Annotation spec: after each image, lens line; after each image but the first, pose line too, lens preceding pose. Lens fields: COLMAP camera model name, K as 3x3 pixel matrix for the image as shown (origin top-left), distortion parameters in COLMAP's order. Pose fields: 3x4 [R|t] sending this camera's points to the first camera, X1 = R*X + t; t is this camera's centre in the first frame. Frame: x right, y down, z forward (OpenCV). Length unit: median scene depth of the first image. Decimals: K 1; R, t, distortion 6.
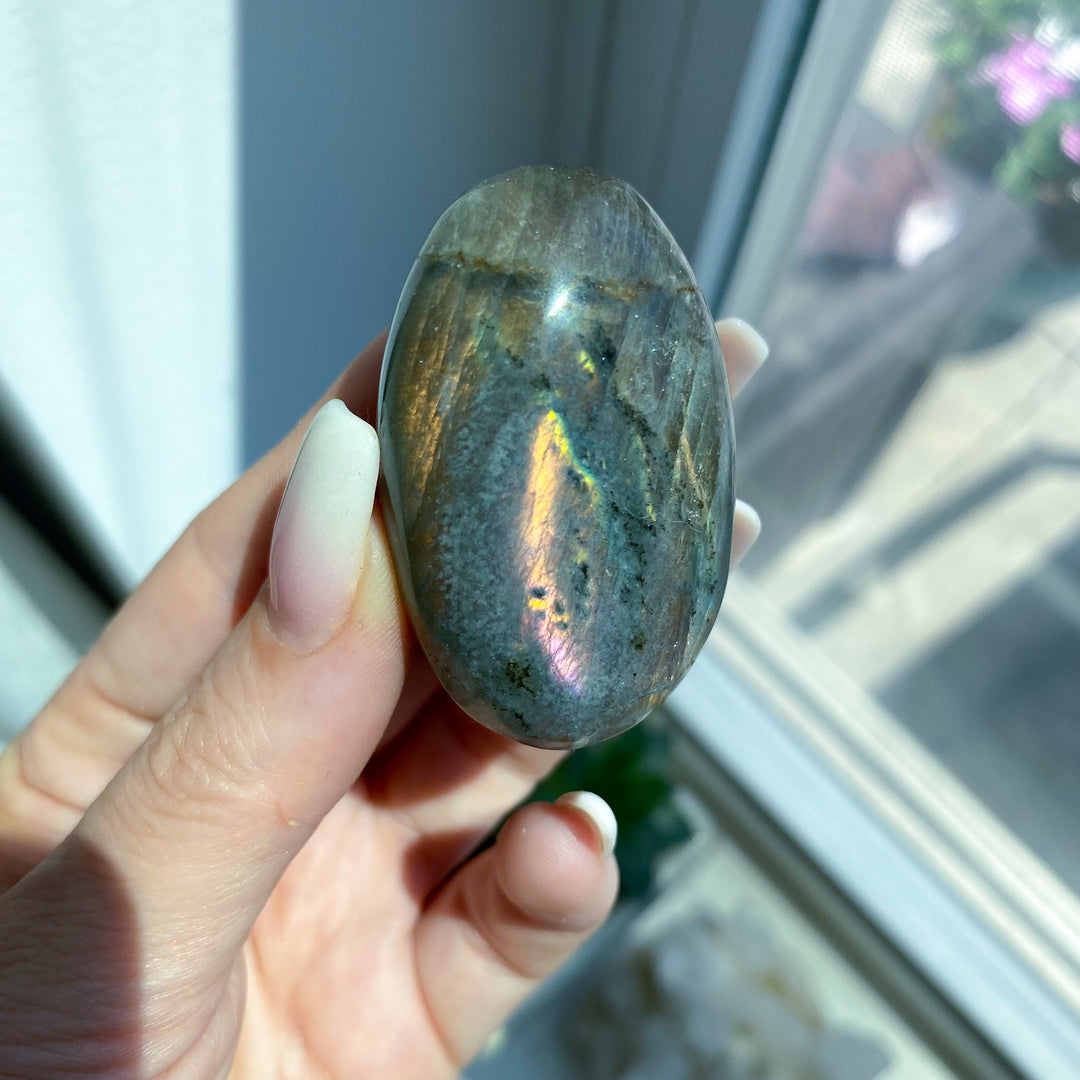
lens RADIAL K [[1134.5, 0, 549.0], [0, 1134.5, 538.5], [0, 0, 1]] dist [0.111983, -0.023705]
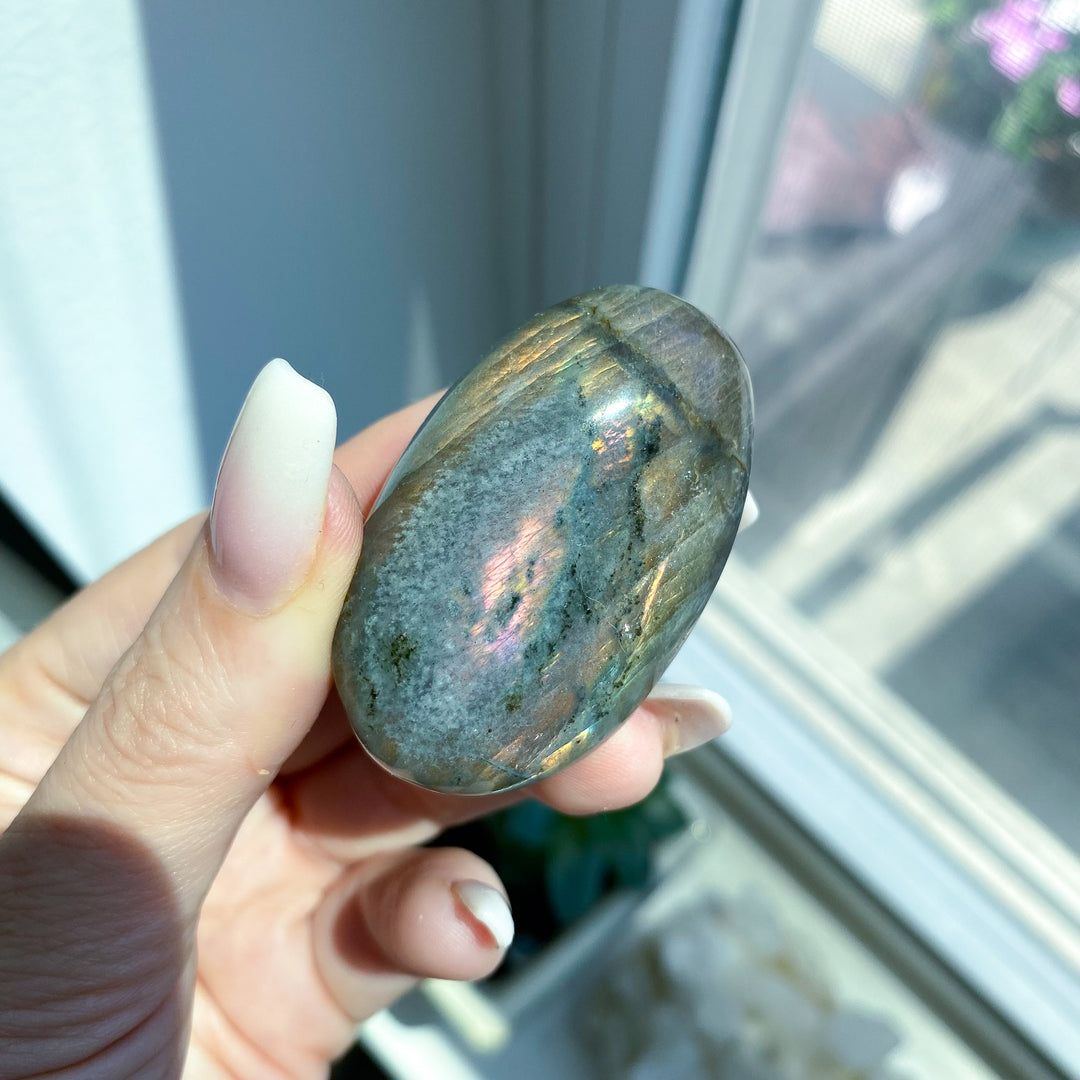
lens RADIAL K [[1134.5, 0, 549.0], [0, 1134.5, 538.5], [0, 0, 1]] dist [0.111983, -0.023705]
pose [[0.803495, 0.584657, -0.112125, 0.144830], [-0.590613, 0.759271, -0.273283, 0.259825], [-0.074644, 0.285804, 0.955377, -0.021691]]
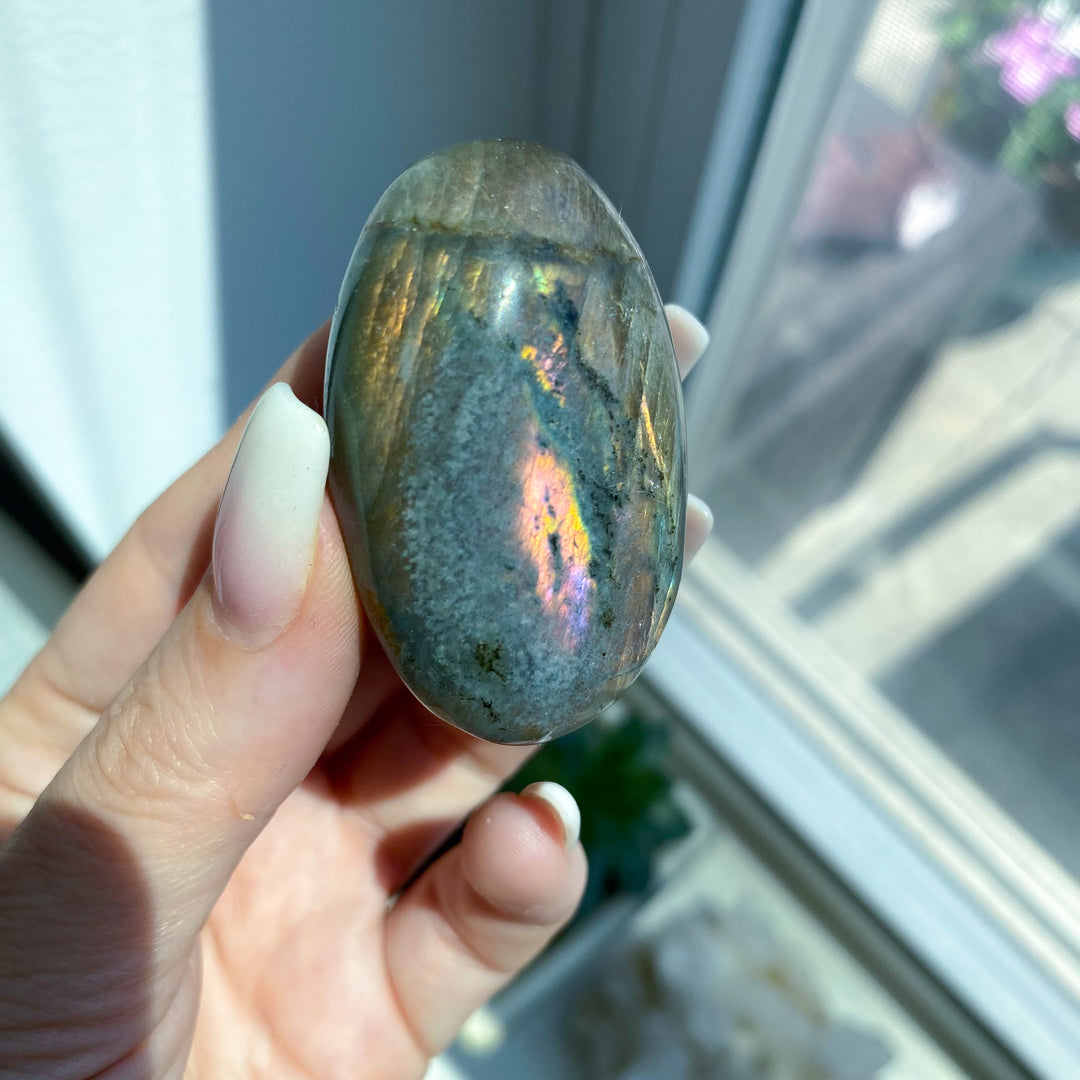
lens RADIAL K [[1134.5, 0, 549.0], [0, 1134.5, 538.5], [0, 0, 1]] dist [0.111983, -0.023705]
pose [[0.990947, -0.046772, 0.125846, -0.097753], [0.057012, 0.995240, -0.079035, 0.104861], [-0.121551, 0.085494, 0.988896, 0.040575]]
